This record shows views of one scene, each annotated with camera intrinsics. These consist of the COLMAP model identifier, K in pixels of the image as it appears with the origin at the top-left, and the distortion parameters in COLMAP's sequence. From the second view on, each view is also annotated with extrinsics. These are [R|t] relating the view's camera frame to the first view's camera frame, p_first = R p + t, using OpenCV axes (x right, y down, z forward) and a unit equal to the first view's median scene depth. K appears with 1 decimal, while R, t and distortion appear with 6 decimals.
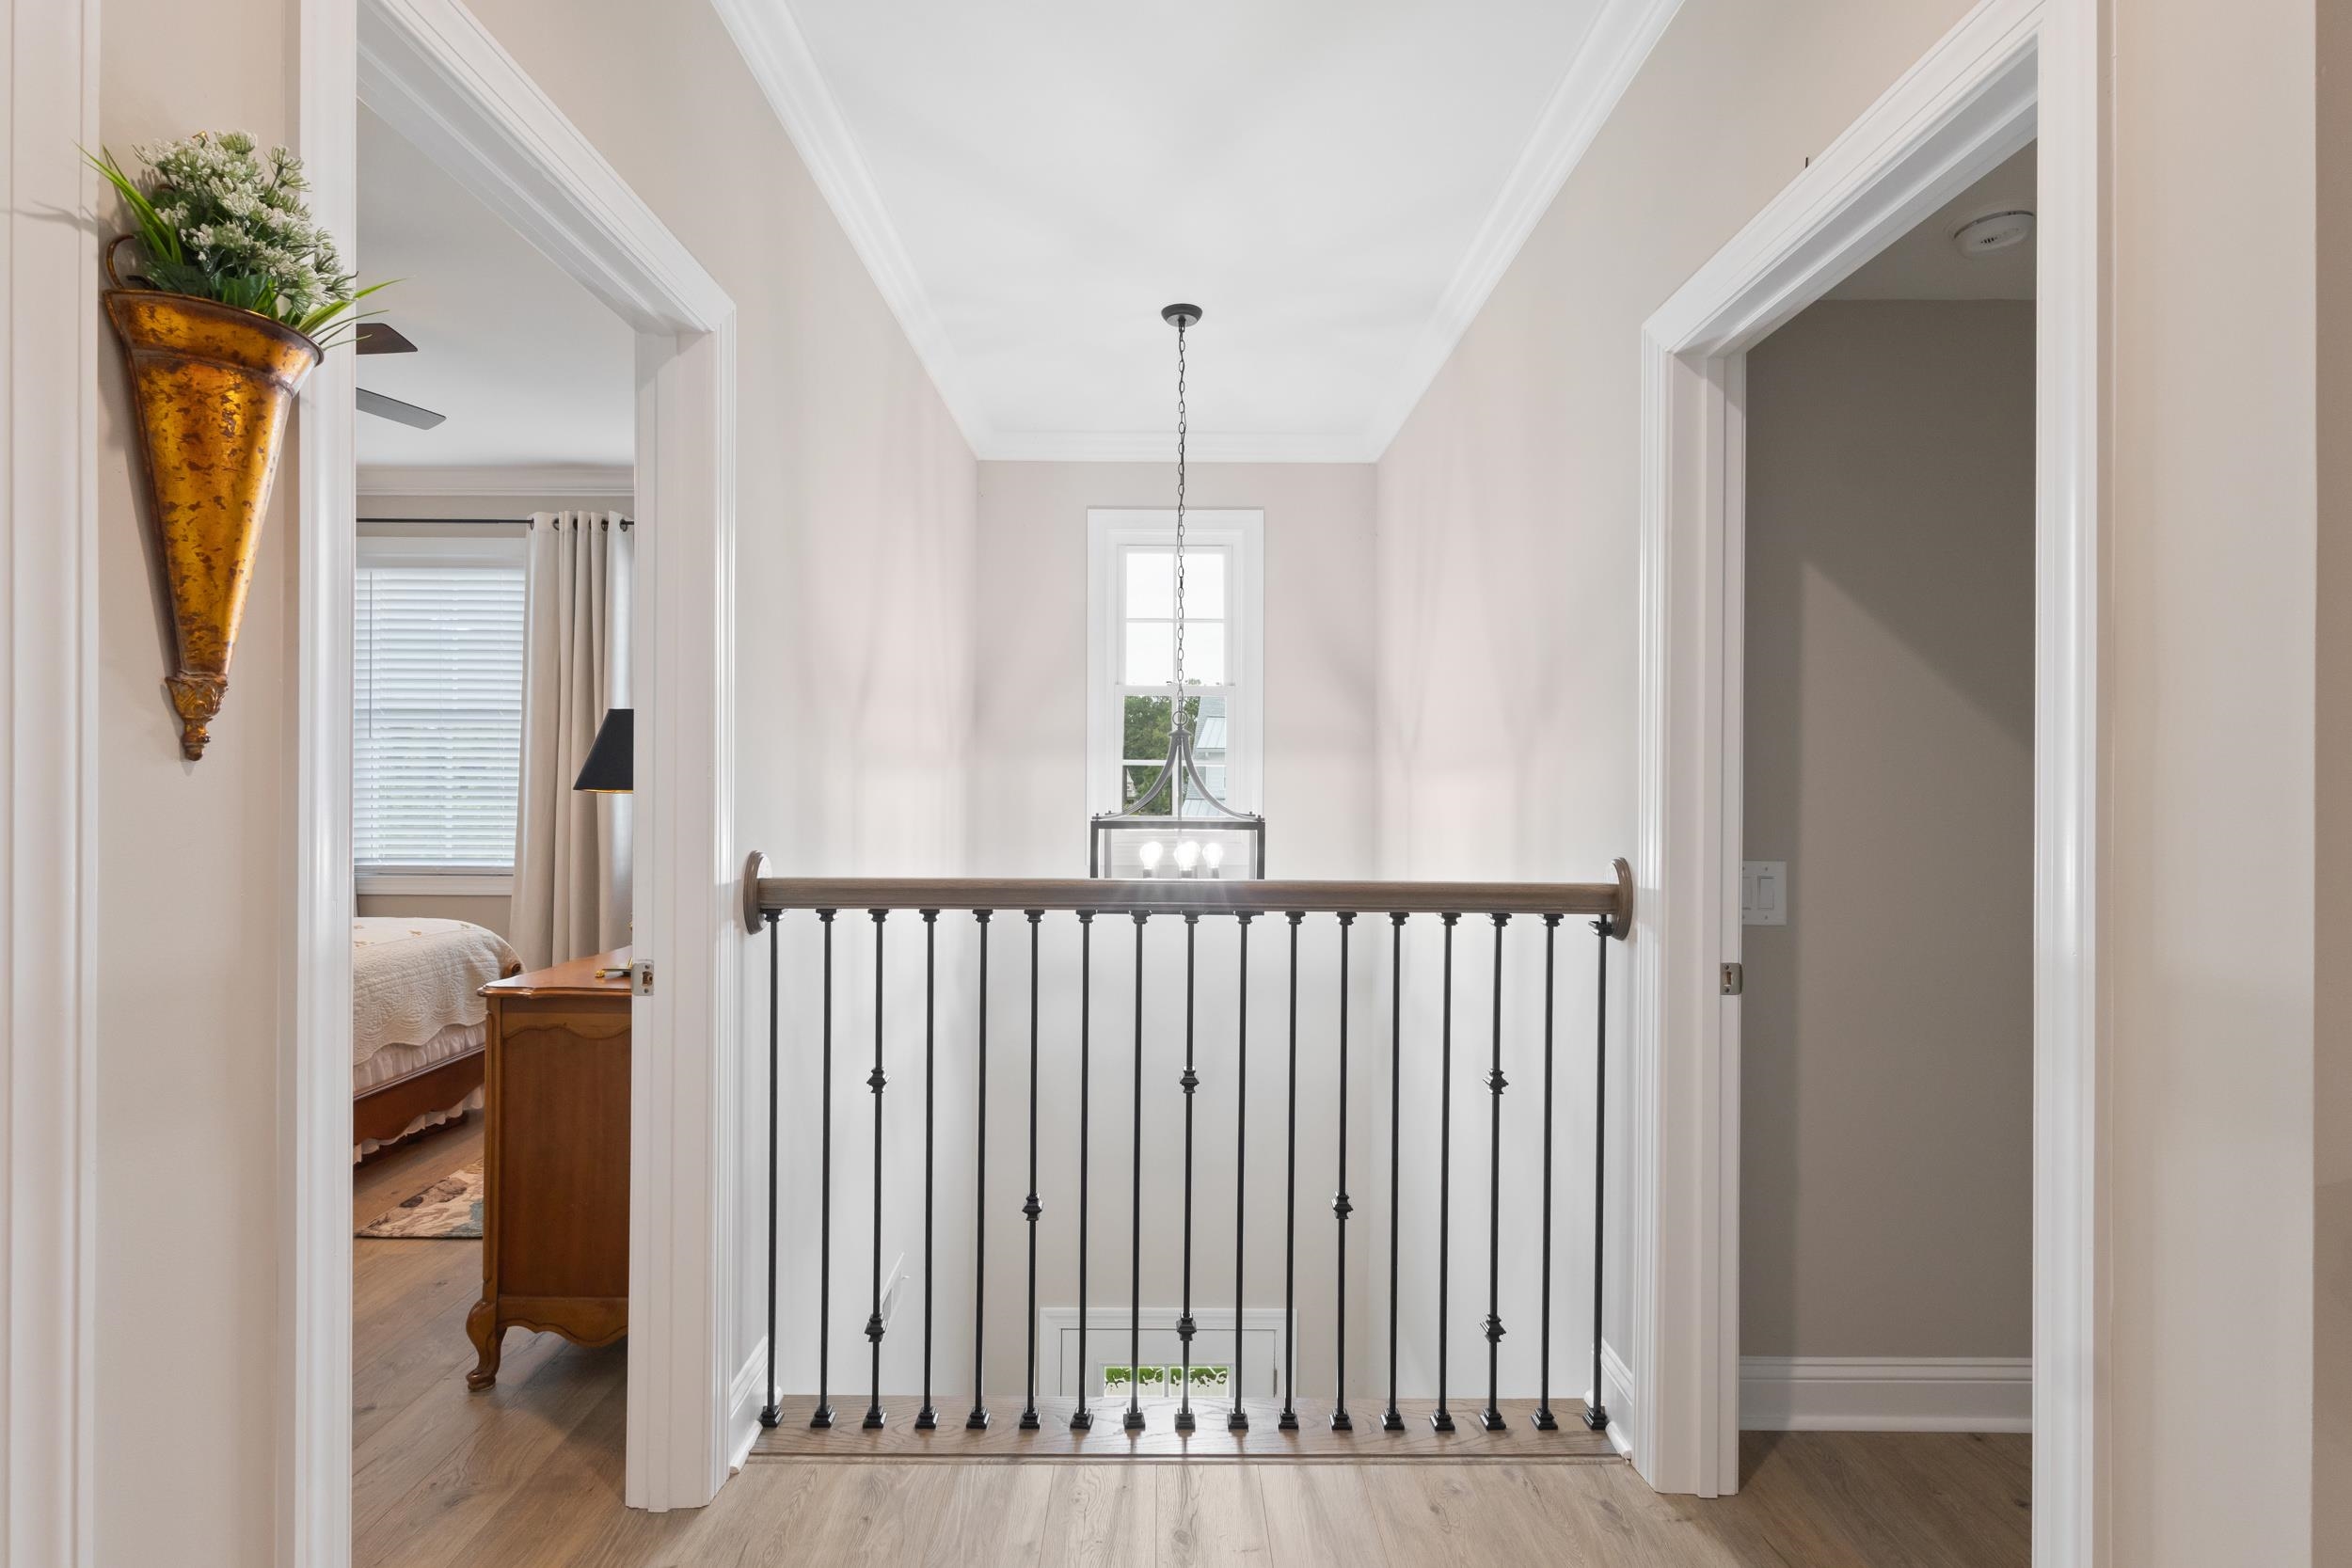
lens RADIAL K [[1094.5, 0, 1174.5], [0, 1094.5, 796.2], [0, 0, 1]] dist [-0.005047, 0.002680]
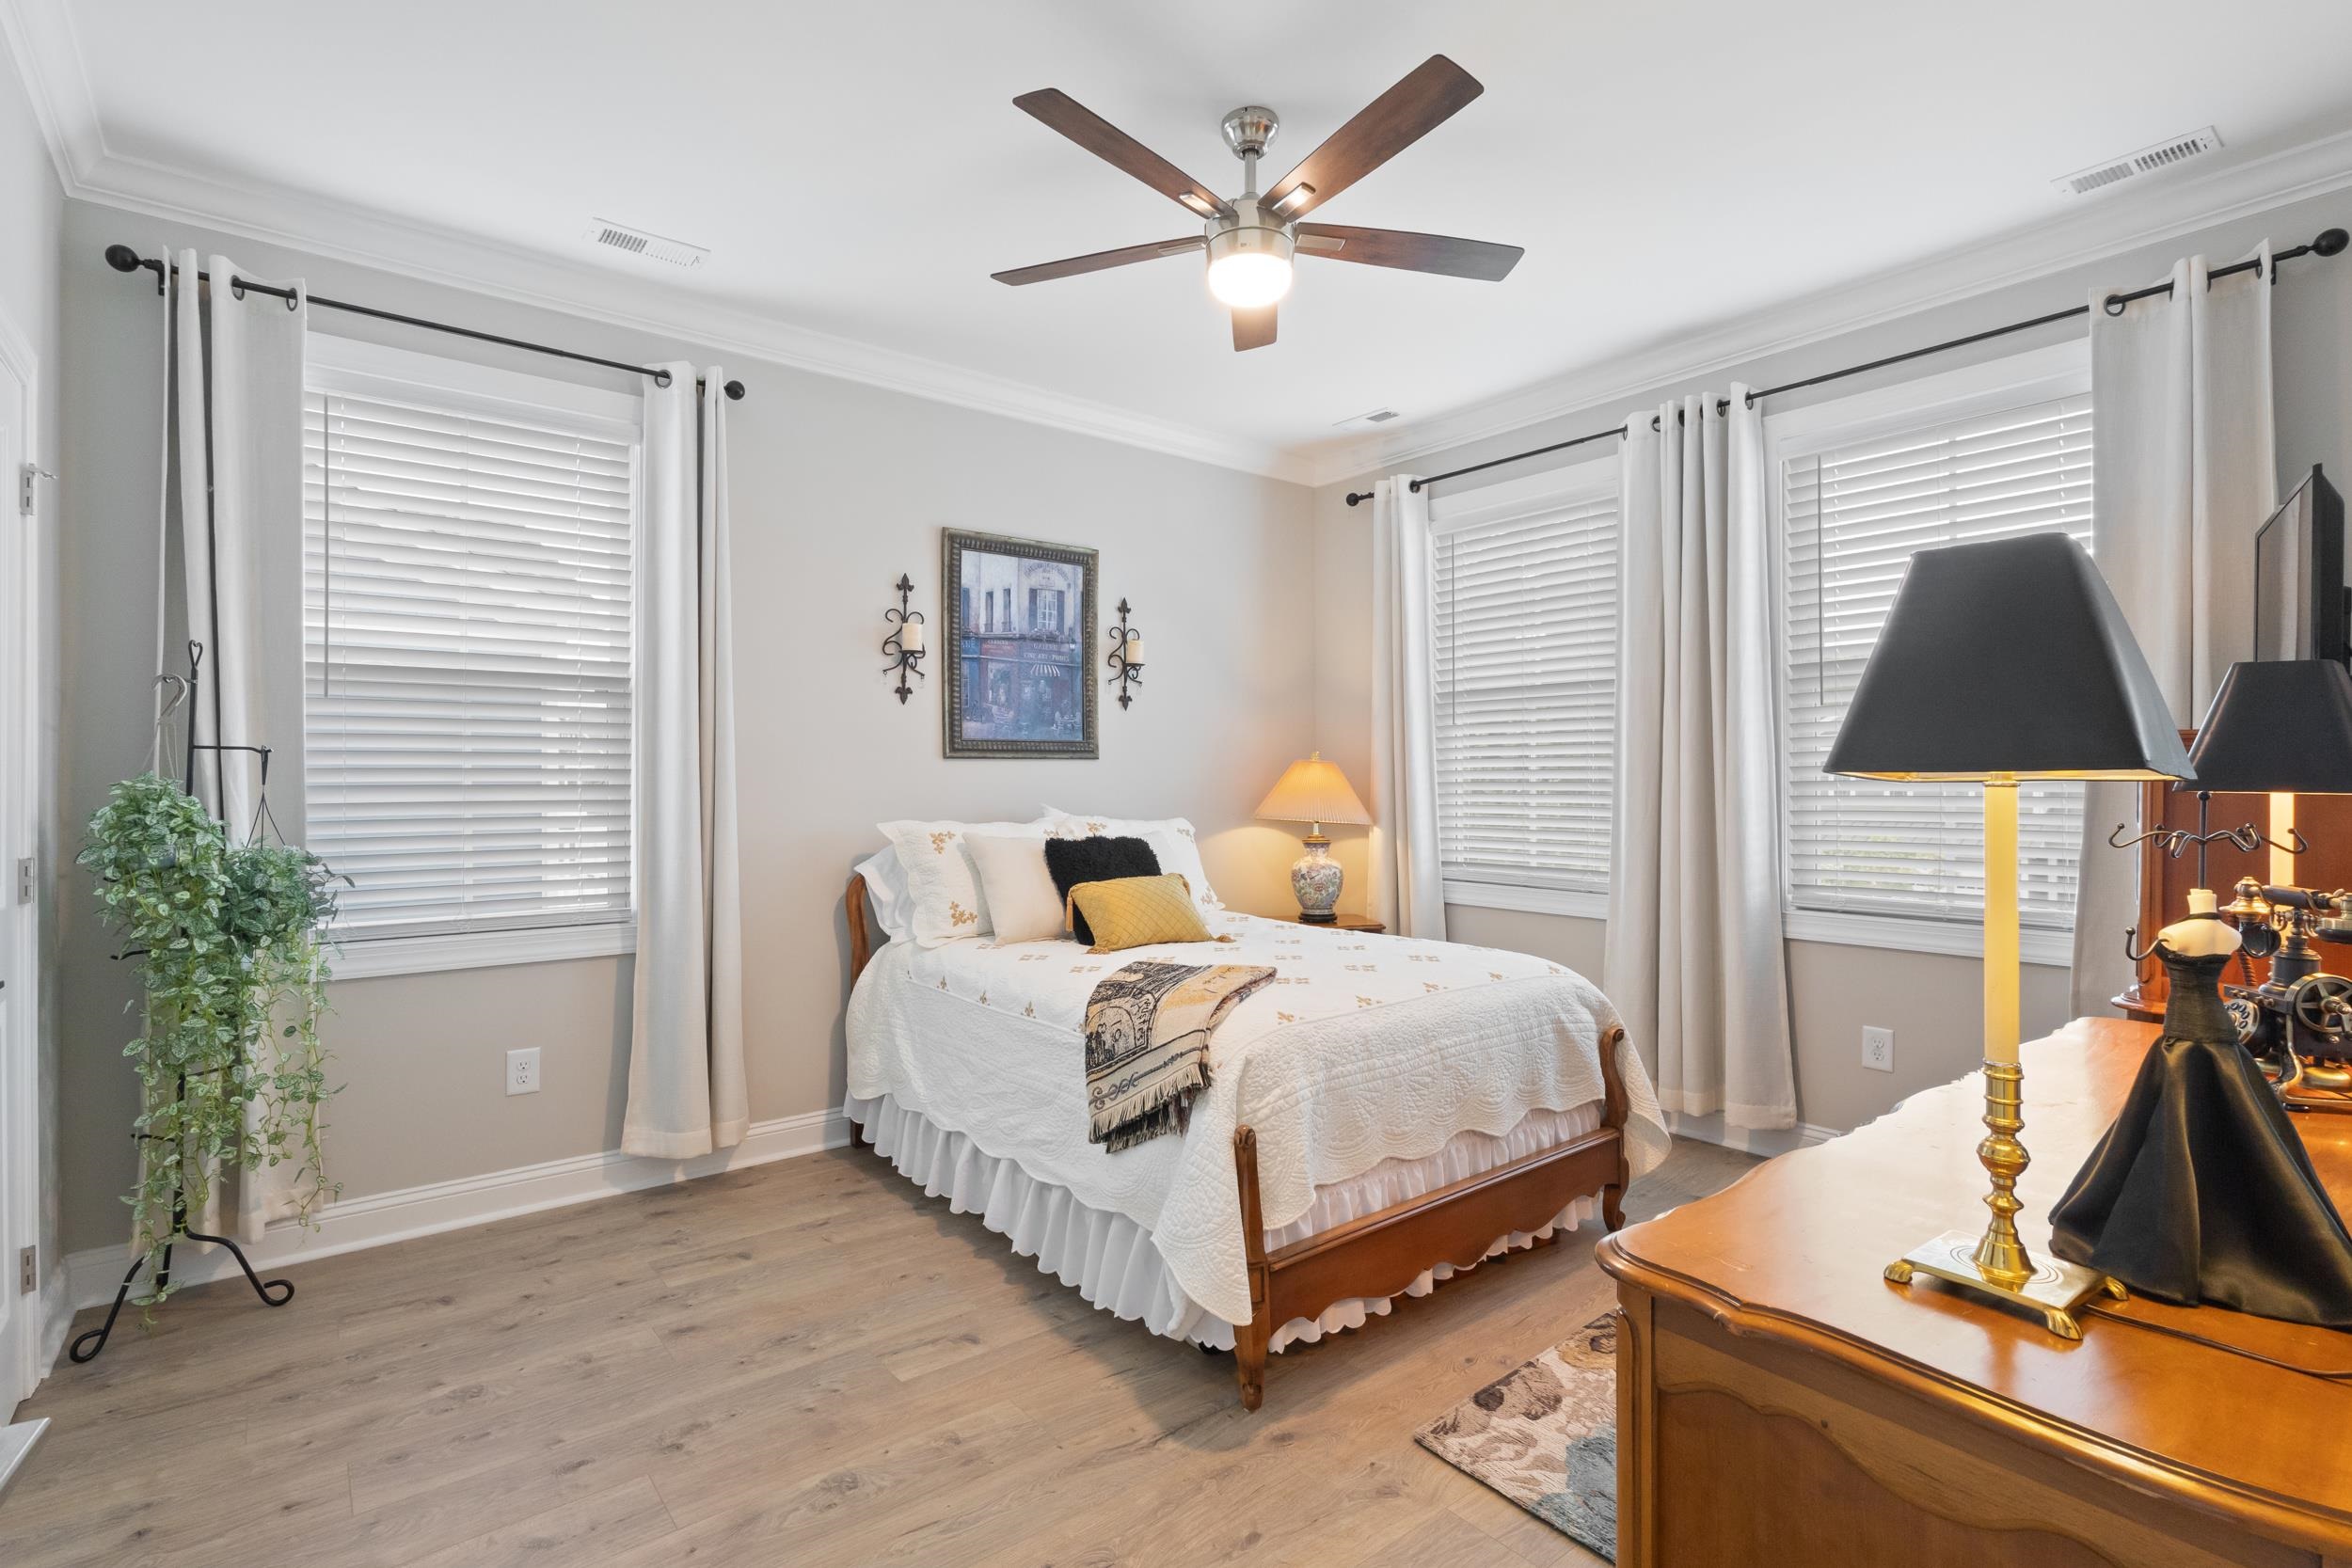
lens RADIAL K [[1094.5, 0, 1183.3], [0, 1094.5, 778.9], [0, 0, 1]] dist [-0.005047, 0.002680]
pose [[0.625222, -0.012599, -0.780345, -0.244830], [0.004076, 0.999909, -0.012877, 0.000631], [0.780437, 0.004870, 0.625216, 0.368293]]
